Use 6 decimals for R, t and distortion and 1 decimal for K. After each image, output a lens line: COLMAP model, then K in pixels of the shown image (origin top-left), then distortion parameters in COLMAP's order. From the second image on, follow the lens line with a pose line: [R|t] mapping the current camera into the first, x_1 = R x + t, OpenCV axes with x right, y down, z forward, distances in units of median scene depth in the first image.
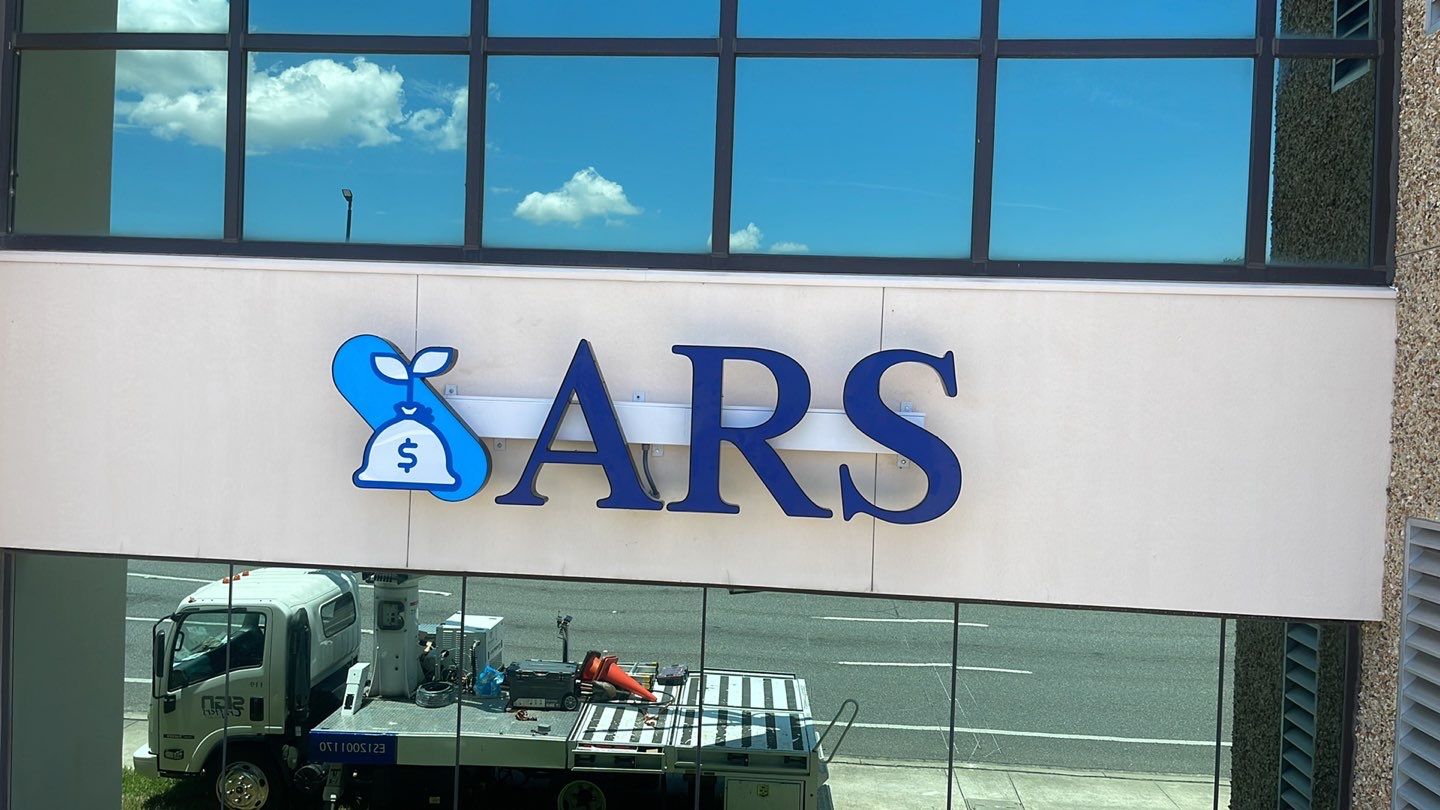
lens RADIAL K [[1069.8, 0, 719.0], [0, 1069.8, 408.8], [0, 0, 1]] dist [0.075065, -0.102323]
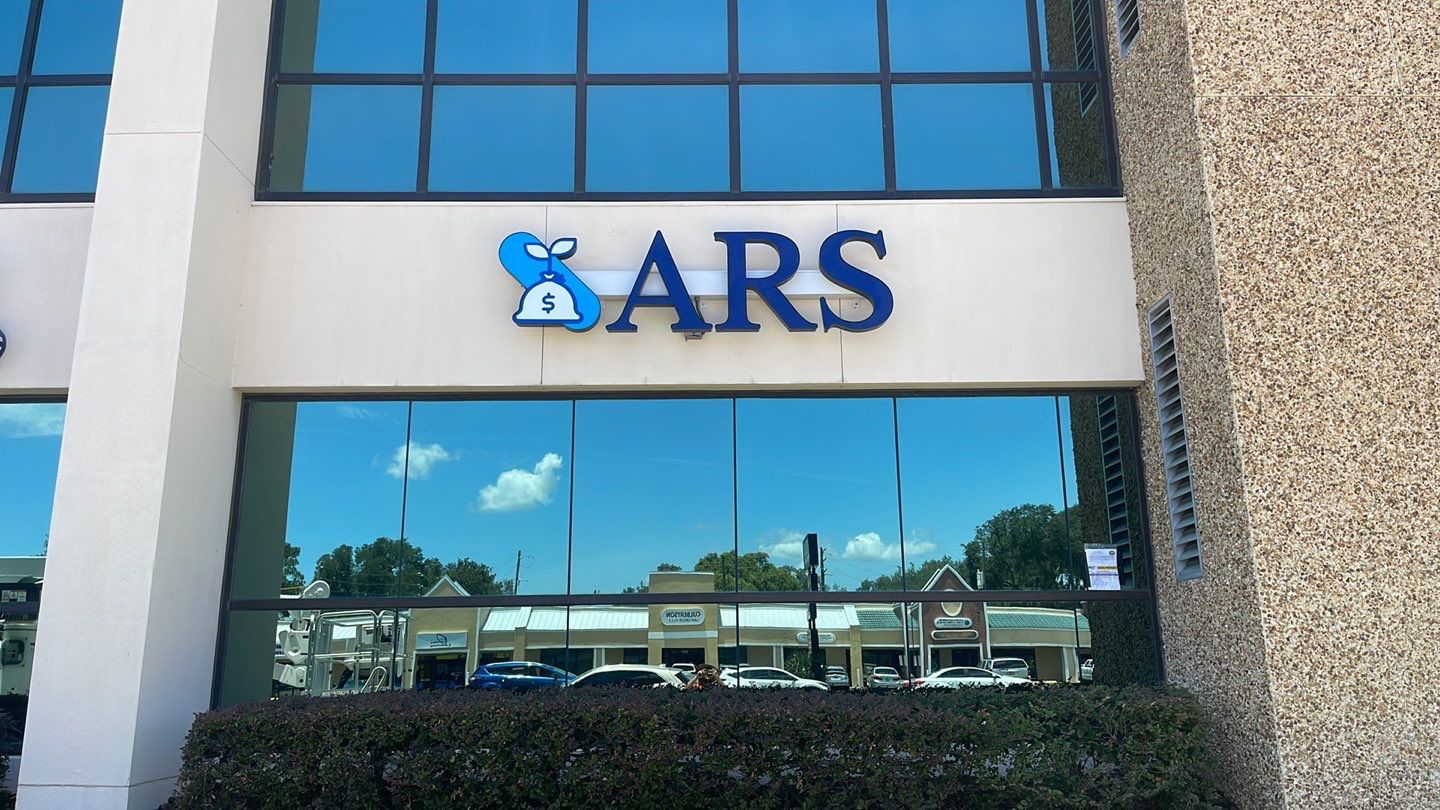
lens RADIAL K [[1069.8, 0, 719.0], [0, 1069.8, 408.8], [0, 0, 1]] dist [0.075065, -0.102323]
pose [[0.992929, -0.019539, 0.117091, -0.227977], [0.048565, 0.966903, -0.250481, 0.597839], [-0.108321, 0.254397, 0.961014, -0.496665]]
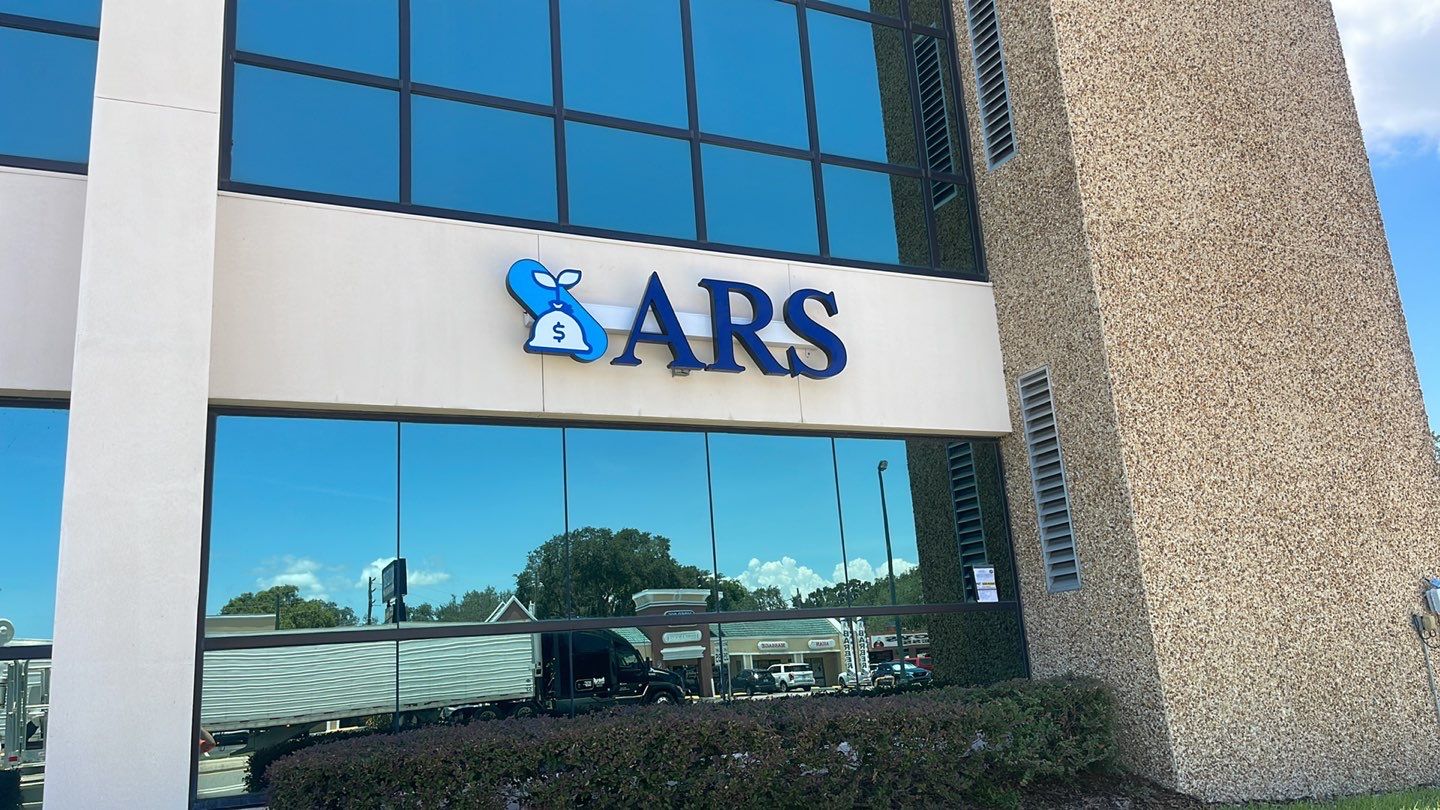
lens RADIAL K [[1069.8, 0, 719.0], [0, 1069.8, 408.8], [0, 0, 1]] dist [0.075065, -0.102323]
pose [[0.849124, 0.031493, 0.527253, -0.922943], [0.111002, 0.965289, -0.236421, 0.555955], [-0.516397, 0.259277, 0.816155, -0.394429]]
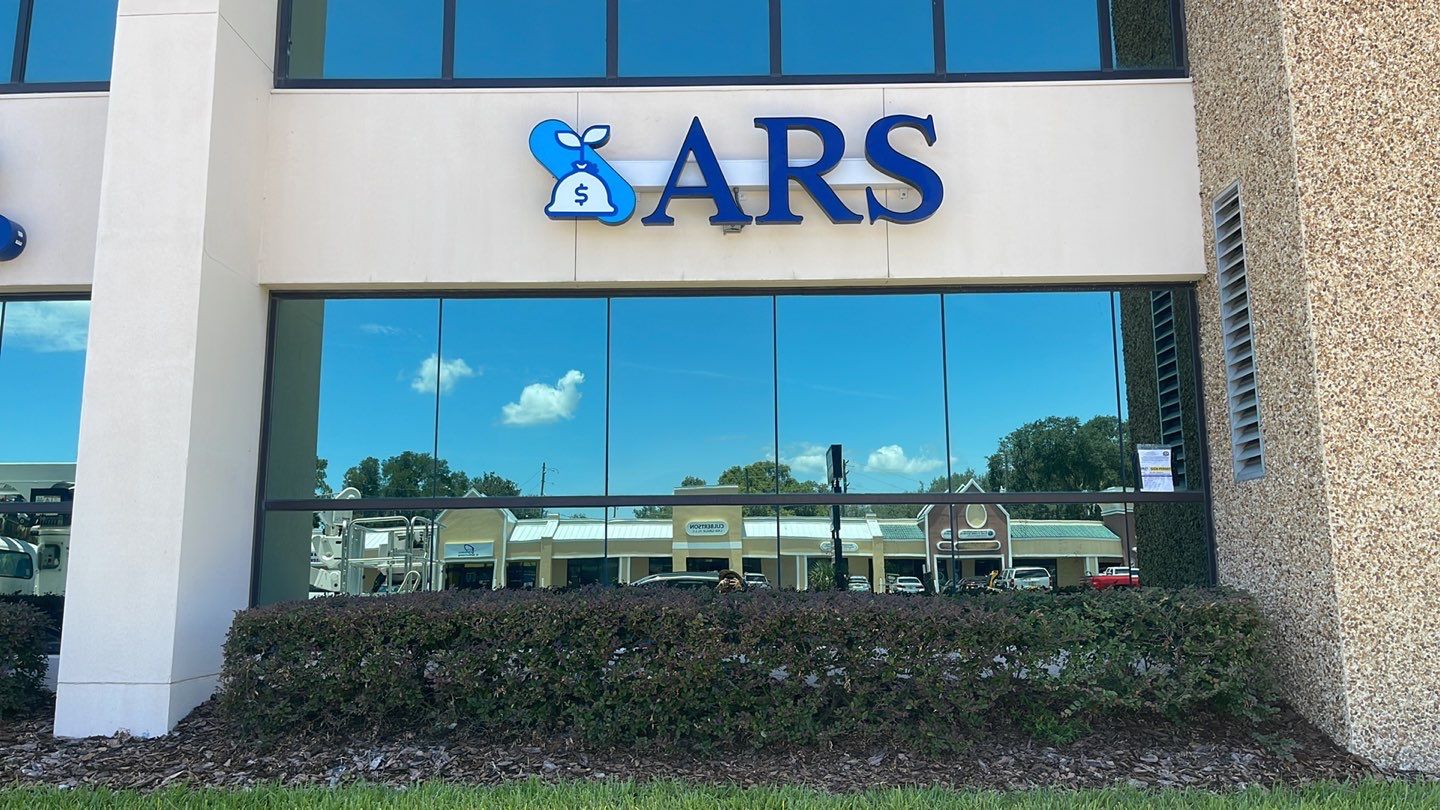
lens RADIAL K [[1073.3, 0, 719.9], [0, 1073.3, 408.6], [0, 0, 1]] dist [0.092353, -0.141358]
pose [[0.995035, -0.030076, 0.094878, -0.248123], [0.046185, 0.983932, -0.172465, 0.607106], [-0.088166, 0.175990, 0.980436, -0.445808]]
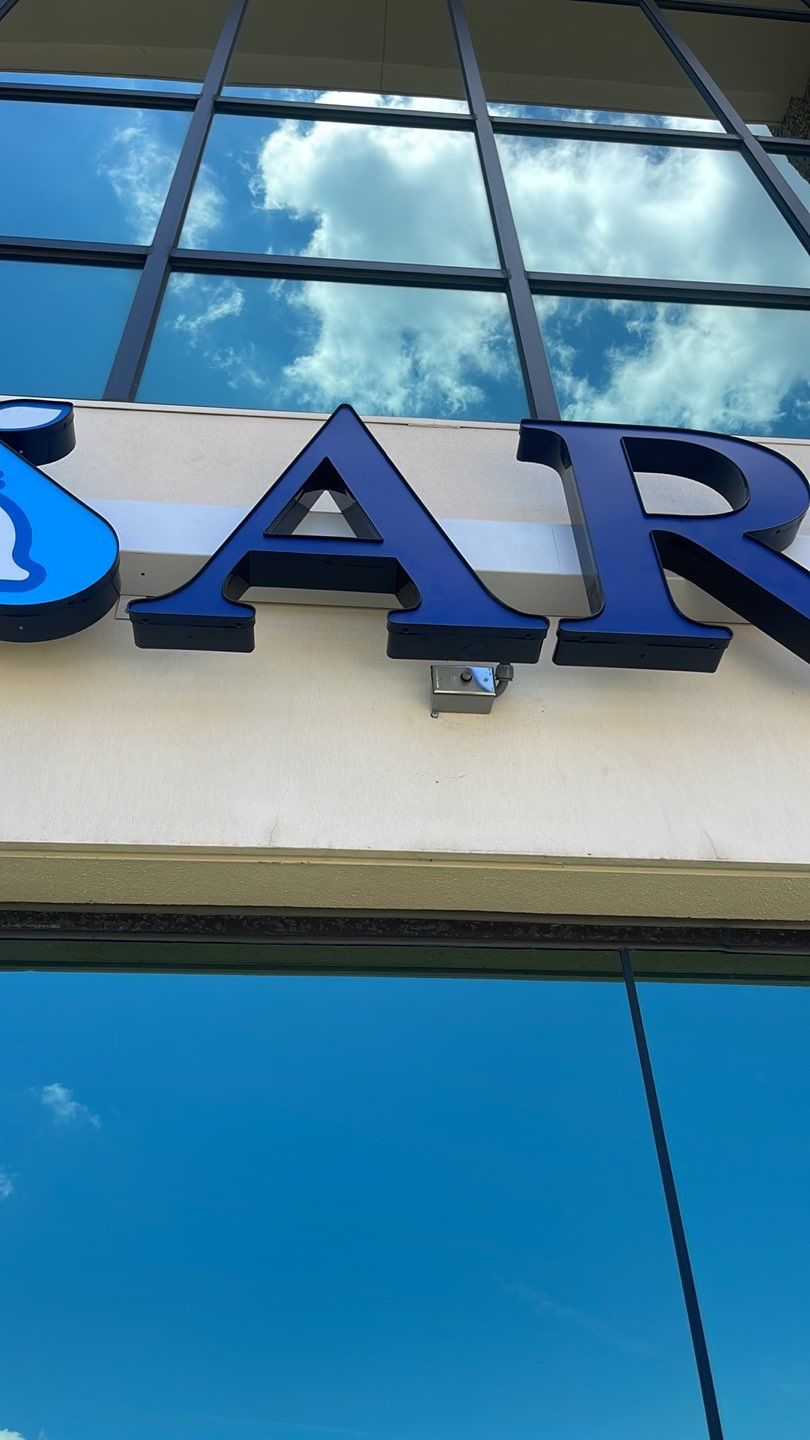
lens RADIAL K [[1069.8, 0, 405.0], [0, 1069.8, 720.0], [0, 0, 1]] dist [0.075065, -0.102323]
pose [[0.983258, 0.075964, 0.165627, -0.169256], [0.063616, 0.708655, -0.702682, 0.395384], [-0.170751, 0.701454, 0.691958, 0.731137]]
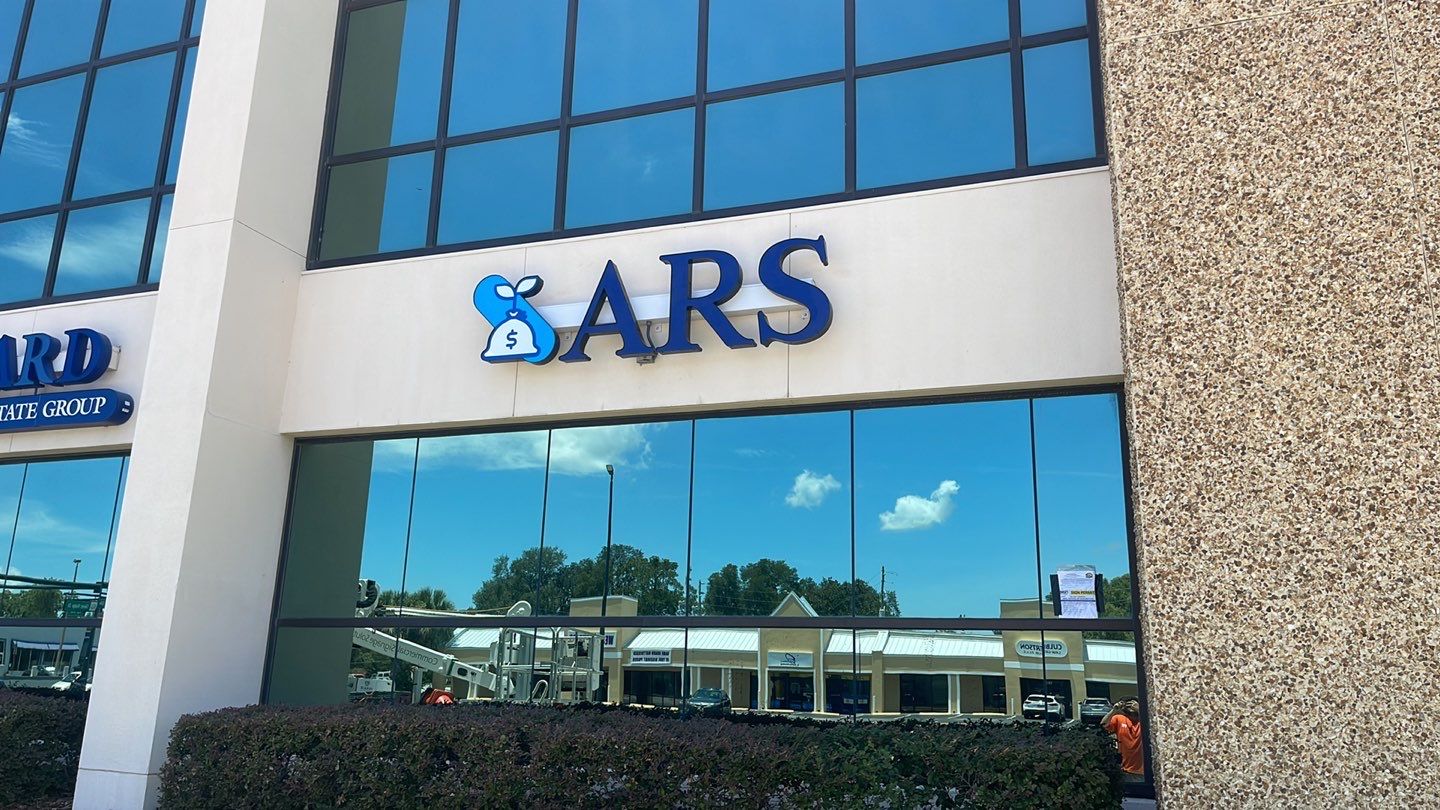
lens RADIAL K [[1069.8, 0, 719.0], [0, 1069.8, 408.8], [0, 0, 1]] dist [0.075065, -0.102323]
pose [[0.968338, -0.073904, -0.238453, 0.409742], [0.004600, 0.960296, -0.278944, 0.610967], [0.249601, 0.269015, 0.930231, -0.437303]]
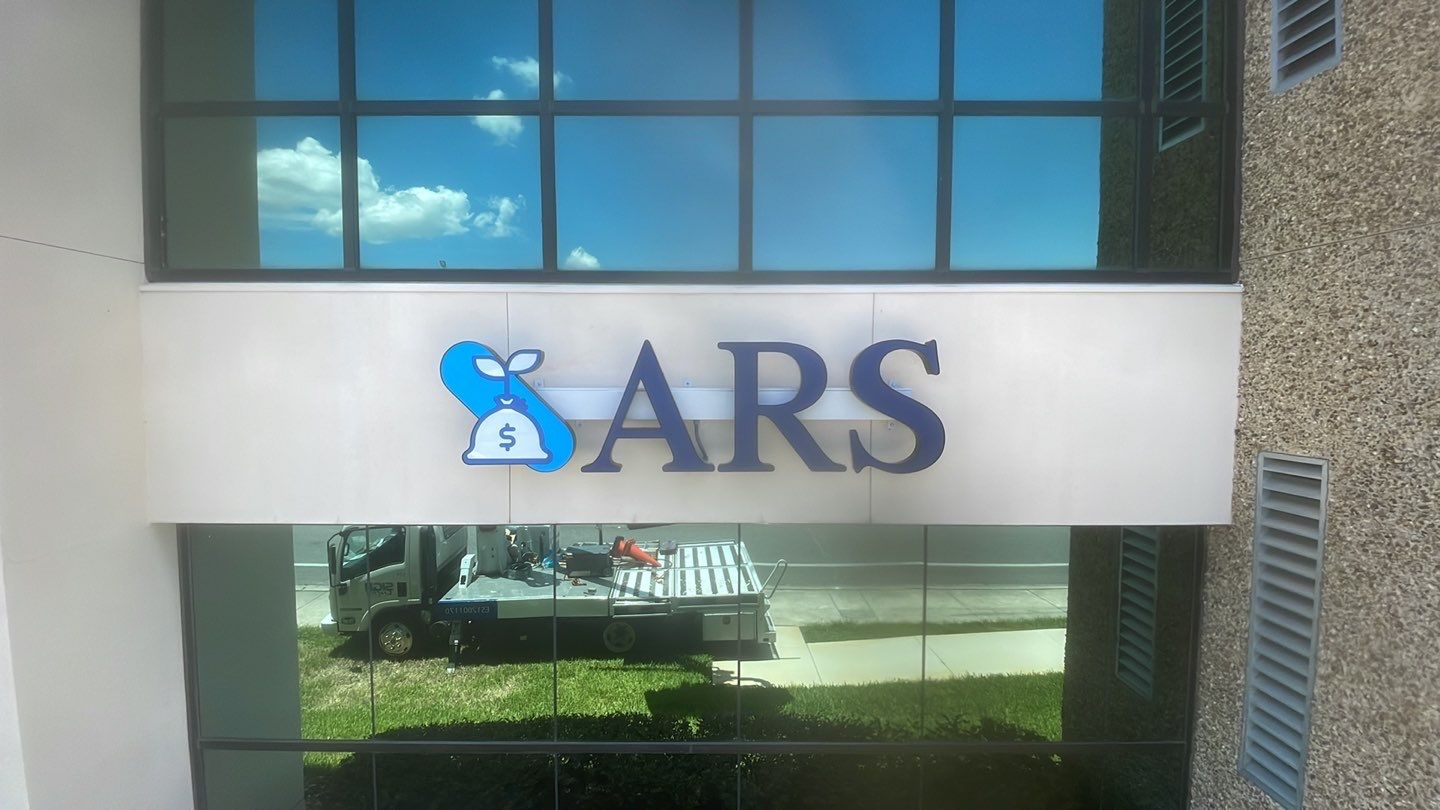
lens RADIAL K [[579.4, 0, 715.6], [0, 579.4, 397.1], [0, 0, 1]] dist [0.024533, -0.021410]
pose [[0.994705, -0.039570, 0.094845, -0.111003], [0.036689, 0.998816, 0.031936, -0.015900], [-0.095997, -0.028287, 0.994980, 0.307017]]
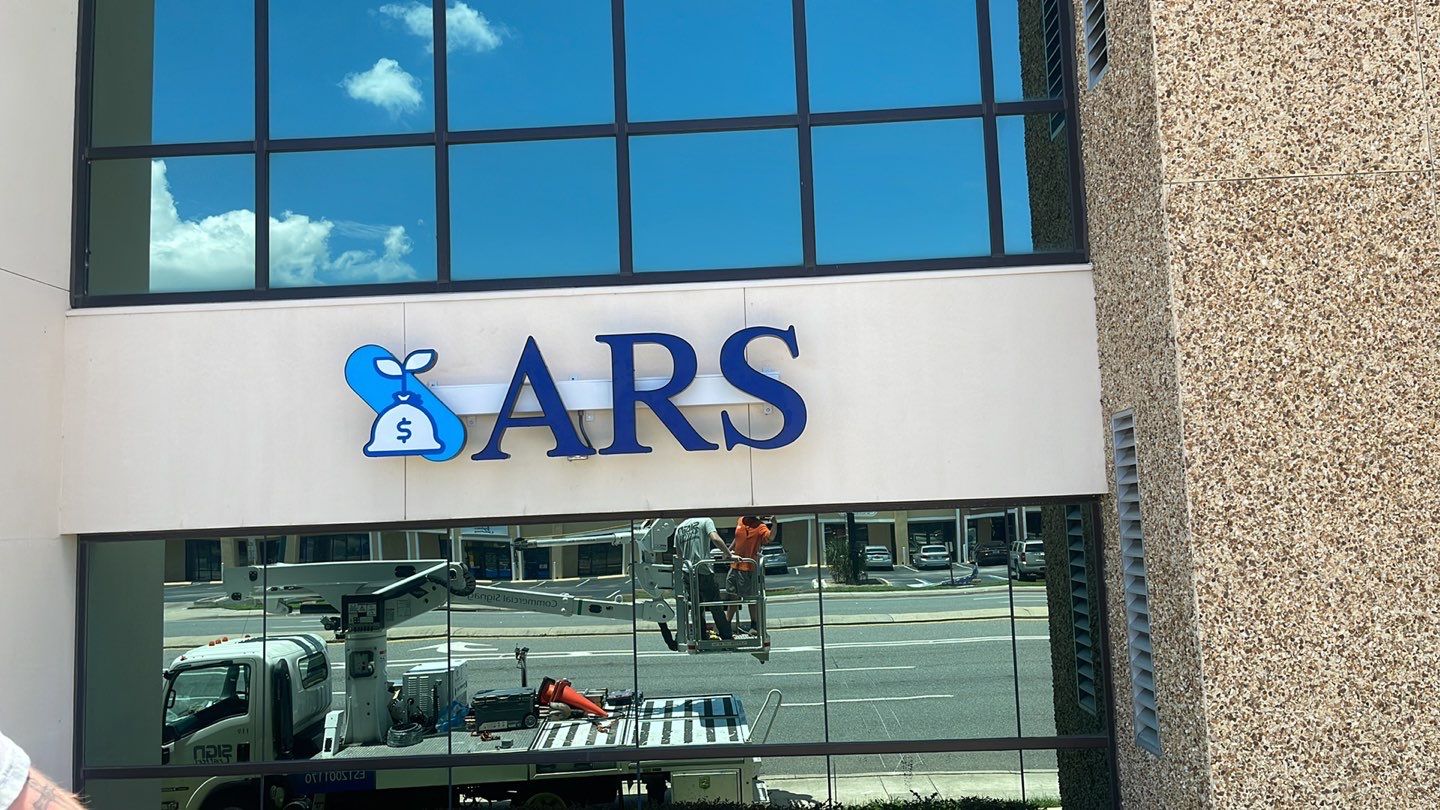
lens RADIAL K [[1069.8, 0, 719.0], [0, 1069.8, 408.8], [0, 0, 1]] dist [0.075065, -0.102323]
pose [[0.995696, -0.068141, 0.062813, 0.022030], [0.074829, 0.990984, -0.111140, 0.196388], [-0.054673, 0.115362, 0.991818, -0.367449]]
